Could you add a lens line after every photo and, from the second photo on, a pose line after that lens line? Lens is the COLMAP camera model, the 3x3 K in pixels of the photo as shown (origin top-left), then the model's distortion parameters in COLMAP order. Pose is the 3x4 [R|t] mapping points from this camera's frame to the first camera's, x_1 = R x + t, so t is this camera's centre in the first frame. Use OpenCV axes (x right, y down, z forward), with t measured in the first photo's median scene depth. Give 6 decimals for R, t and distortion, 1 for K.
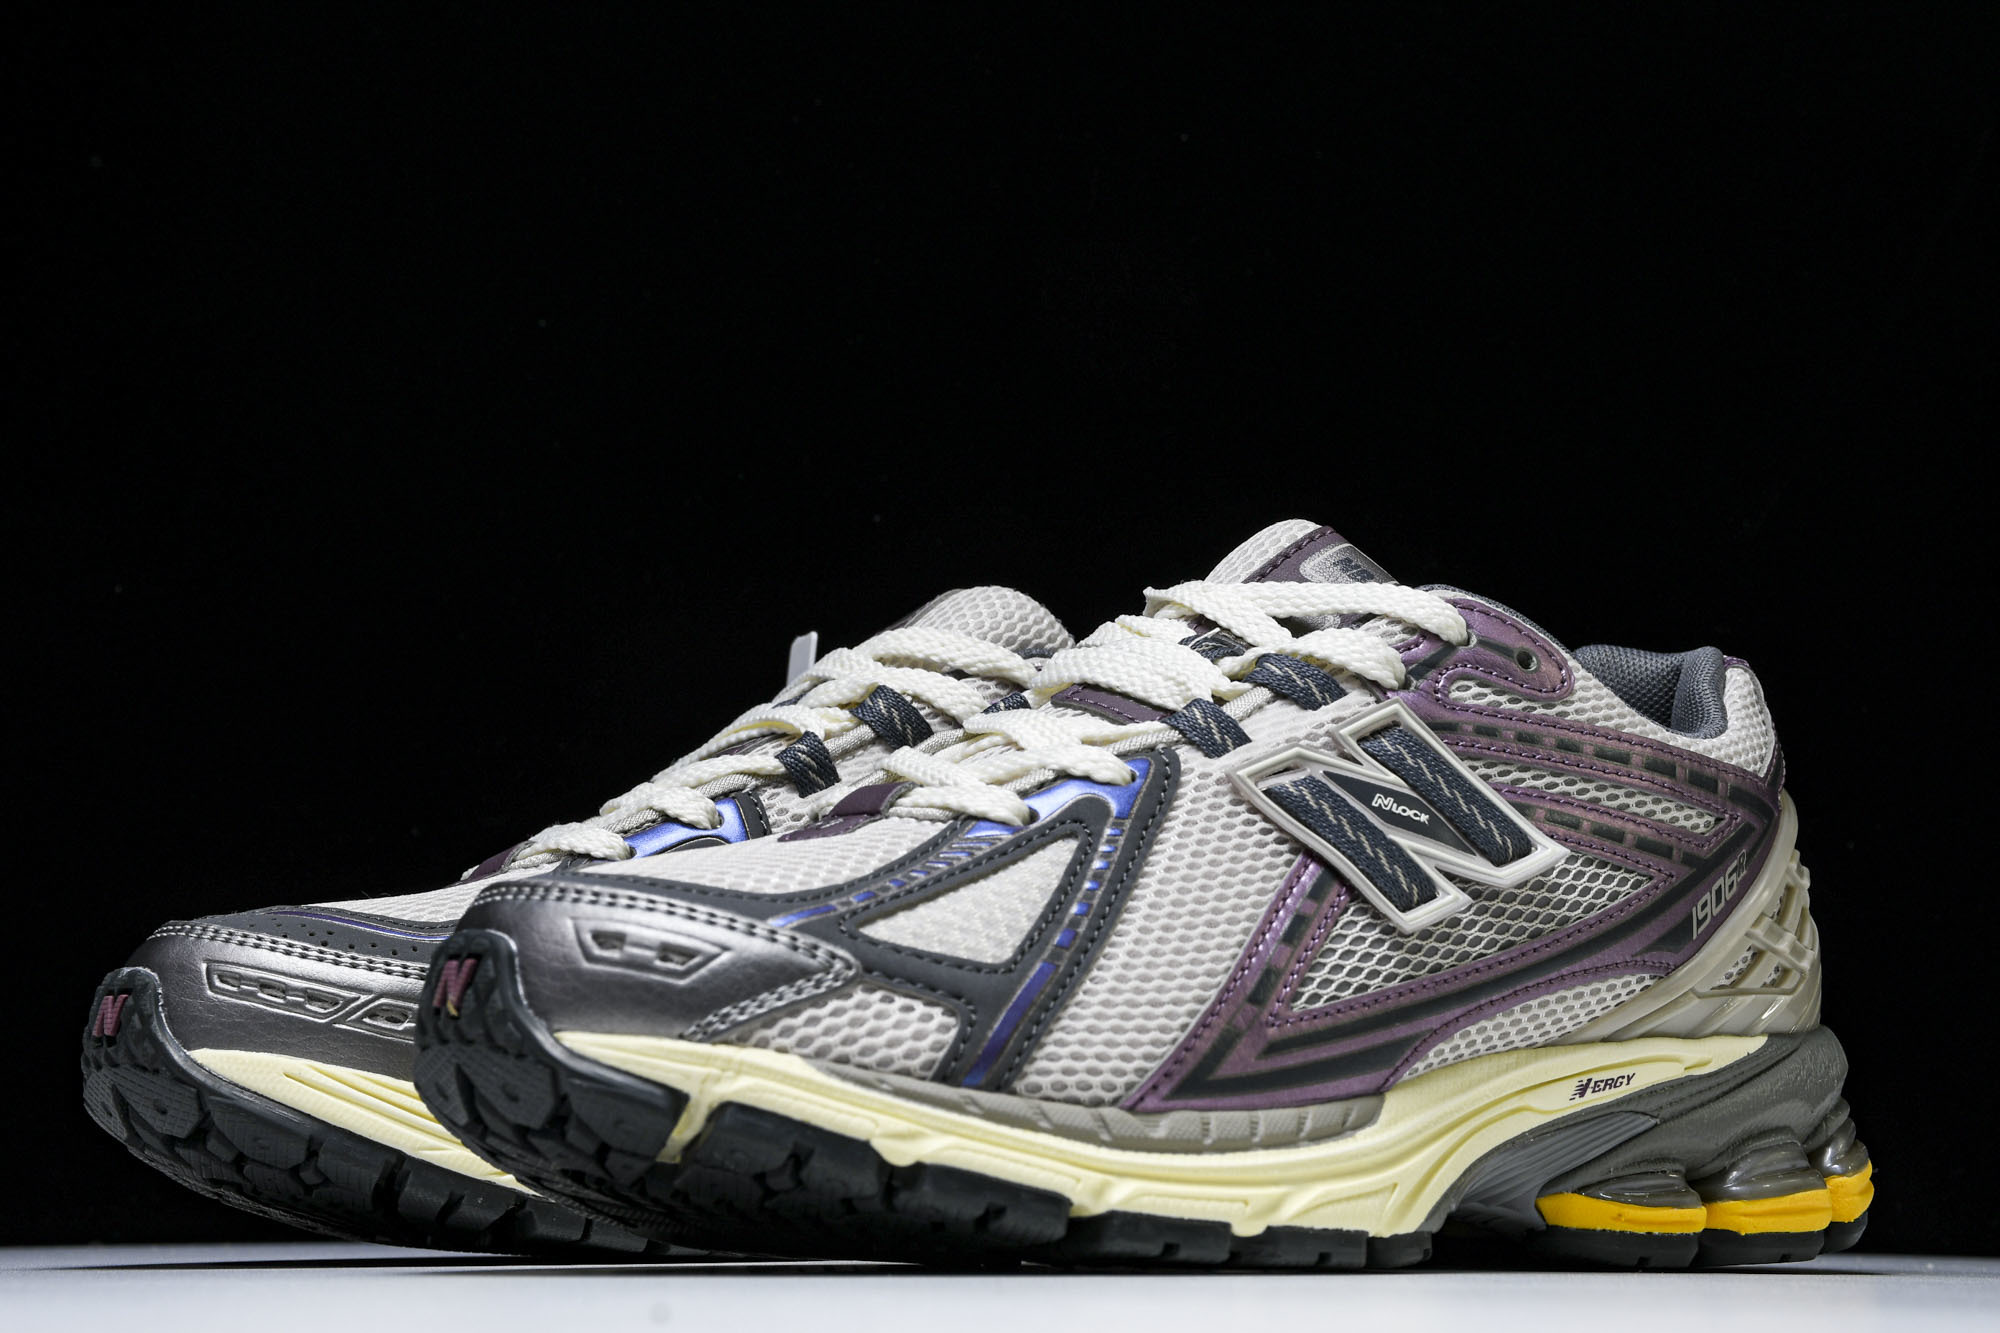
lens RADIAL K [[3488.7, 0, 1036.9], [0, 3488.7, 599.3], [0, 0, 1]] dist [0.229861, 0.000000]
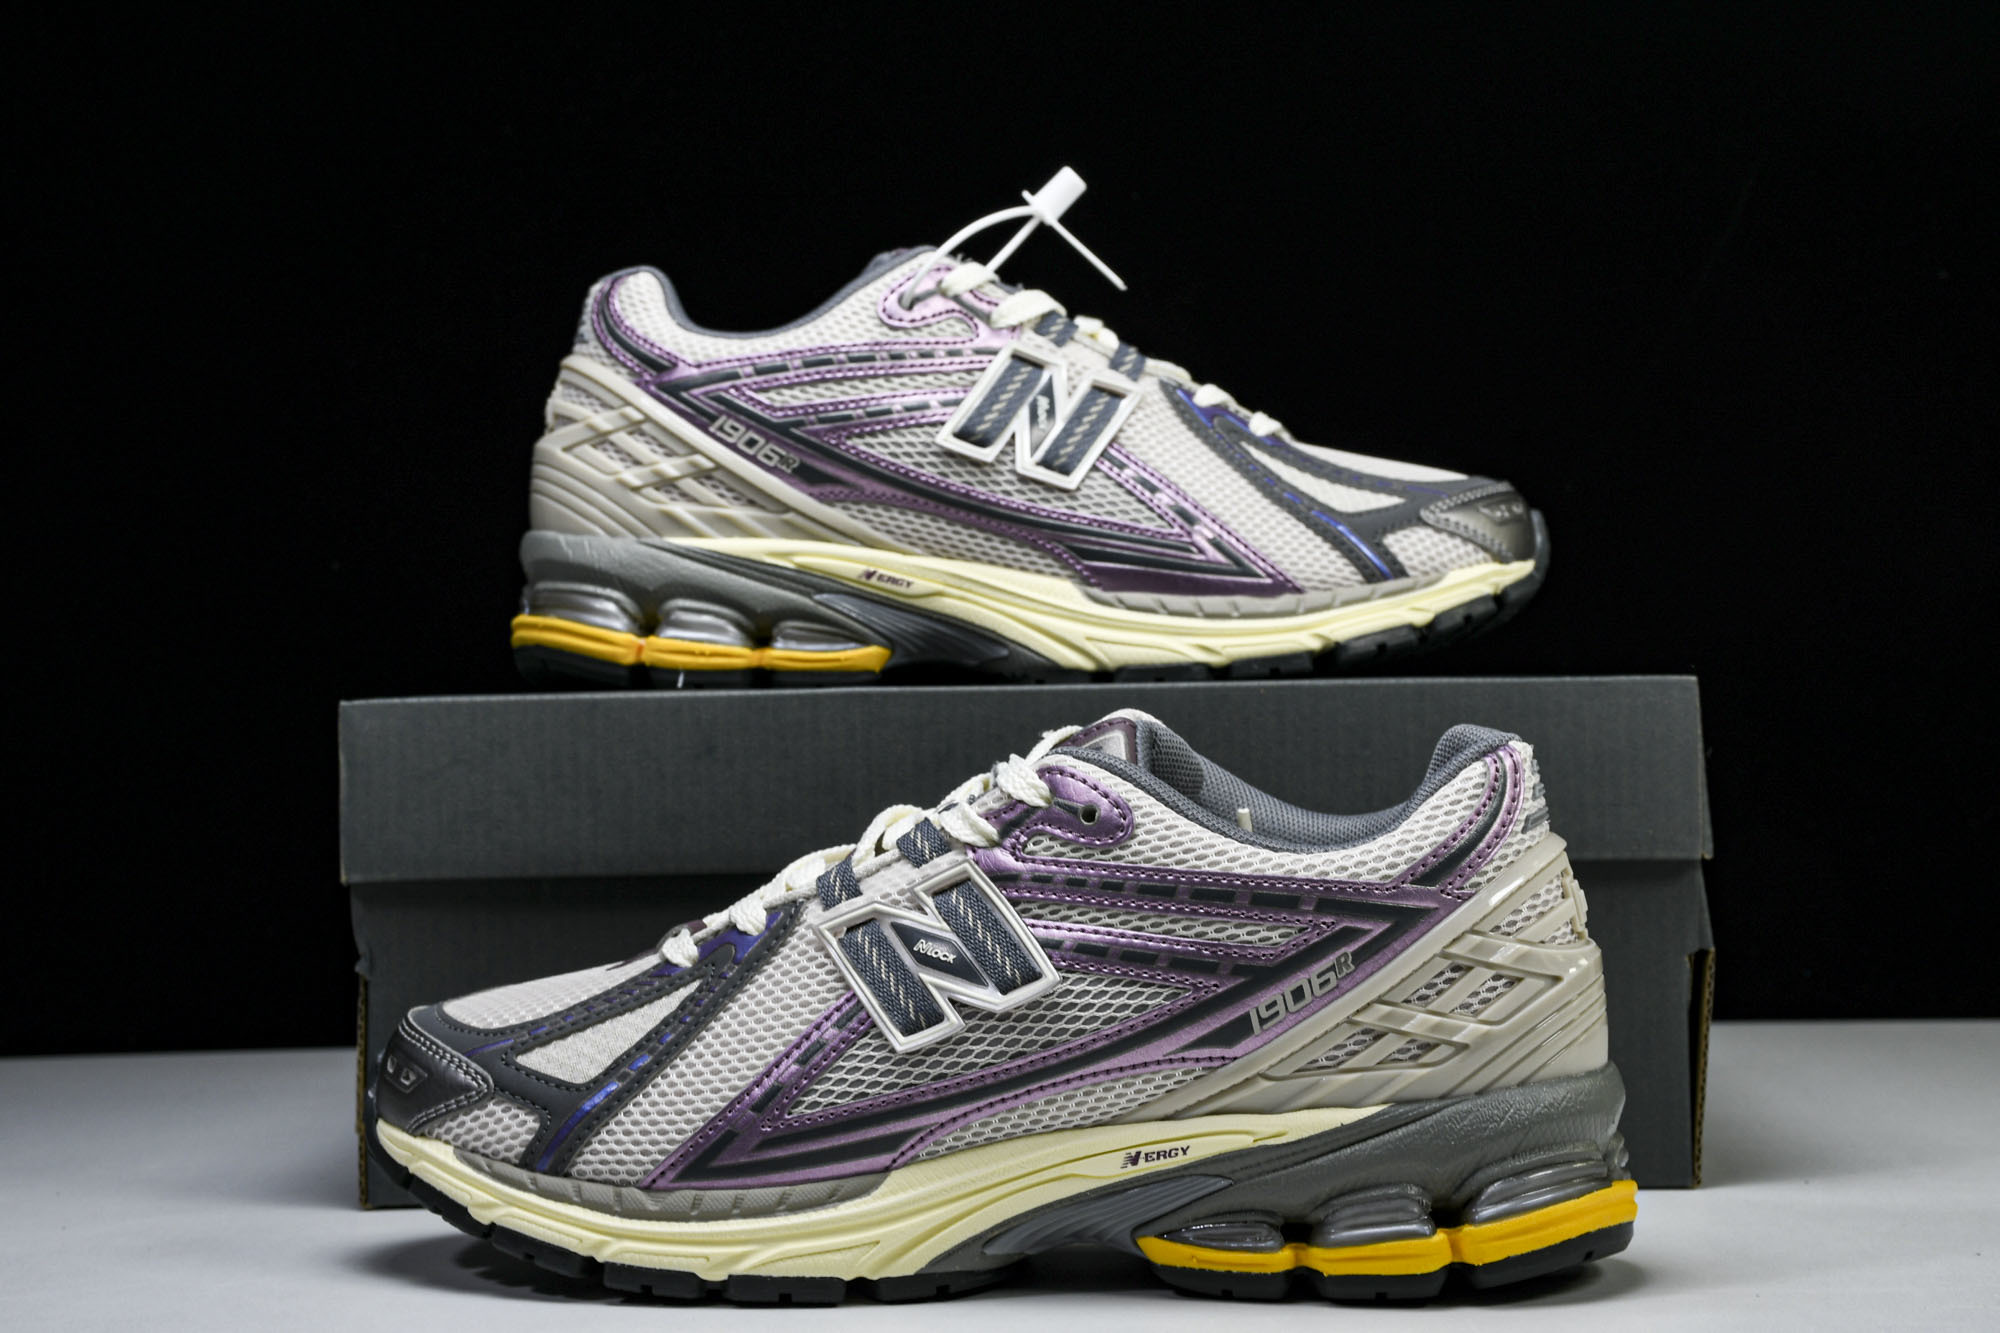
lens RADIAL K [[3488.7, 0, 967.3], [0, 3488.7, 674.0], [0, 0, 1]] dist [0.229861, 0.000000]
pose [[0.622795, -0.019114, -0.782152, 1.136134], [0.158195, 0.982129, 0.101963, -0.172905], [0.766225, -0.187235, 0.614689, 0.229159]]
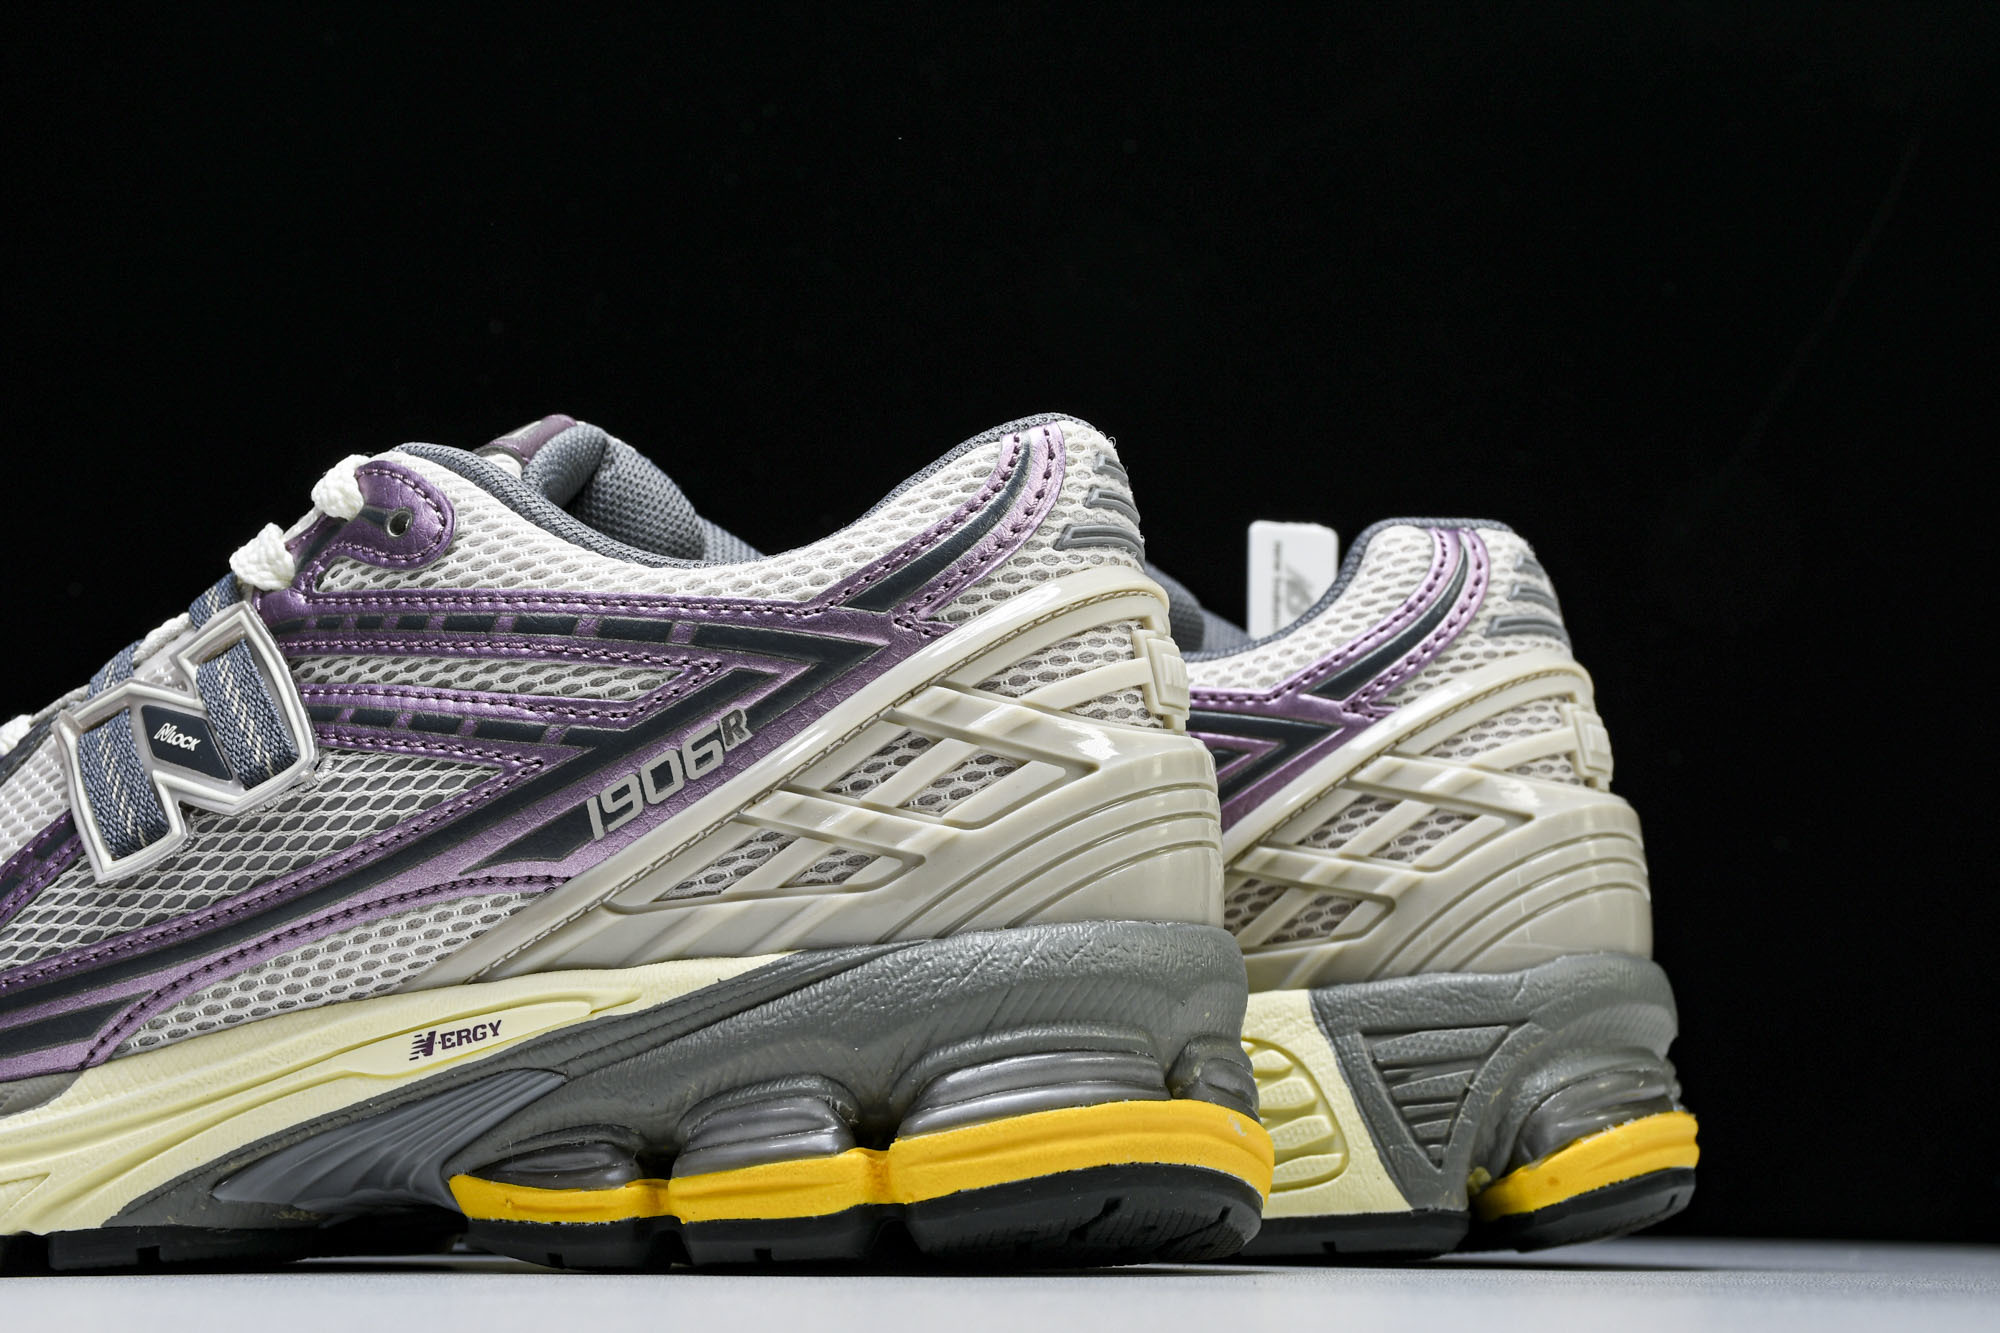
lens RADIAL K [[3488.7, 0, 964.1], [0, 3488.7, 705.4], [0, 0, 1]] dist [0.229861, 0.000000]
pose [[0.440760, -0.133386, -0.887659, 0.960285], [0.149321, 0.986014, -0.074022, 0.145275], [0.885118, -0.099920, 0.454513, 0.781012]]
